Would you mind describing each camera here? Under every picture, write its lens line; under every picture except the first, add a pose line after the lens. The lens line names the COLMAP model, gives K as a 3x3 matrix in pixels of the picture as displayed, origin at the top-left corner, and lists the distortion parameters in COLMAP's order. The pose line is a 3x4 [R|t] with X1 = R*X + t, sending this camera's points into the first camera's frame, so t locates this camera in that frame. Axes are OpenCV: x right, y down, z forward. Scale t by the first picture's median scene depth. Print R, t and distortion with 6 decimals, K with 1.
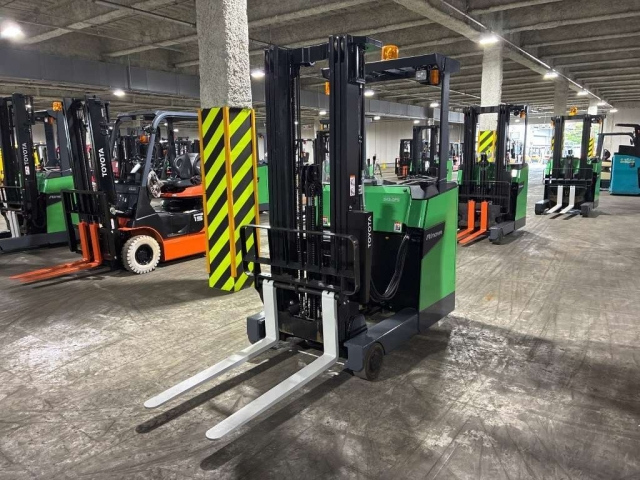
lens RADIAL K [[482.0, 0, 320.9], [0, 482.0, 242.0], [0, 0, 1]] dist [0.048326, -0.071323]
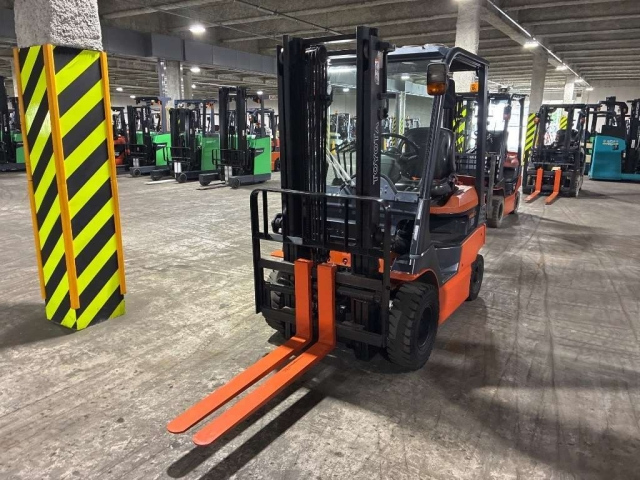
lens RADIAL K [[482.0, 0, 320.7], [0, 482.0, 239.6], [0, 0, 1]] dist [0.048326, -0.071323]
pose [[0.998314, 0.013306, 0.056491, 0.098202], [-0.016025, 0.998721, 0.047962, -0.049825], [-0.055781, -0.048786, 0.997250, 0.272931]]
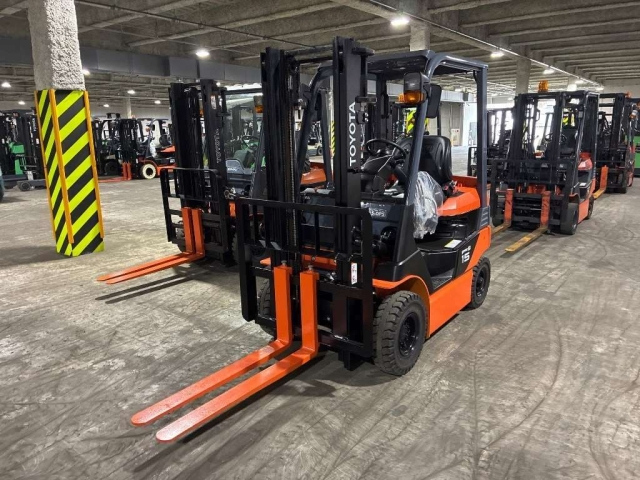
lens RADIAL K [[482.0, 0, 325.5], [0, 482.0, 243.8], [0, 0, 1]] dist [0.048326, -0.071323]
pose [[0.999644, 0.008041, -0.025424, 0.366901], [-0.006841, 0.998875, 0.046928, 0.014308], [0.025773, -0.046737, 0.998575, -0.087402]]
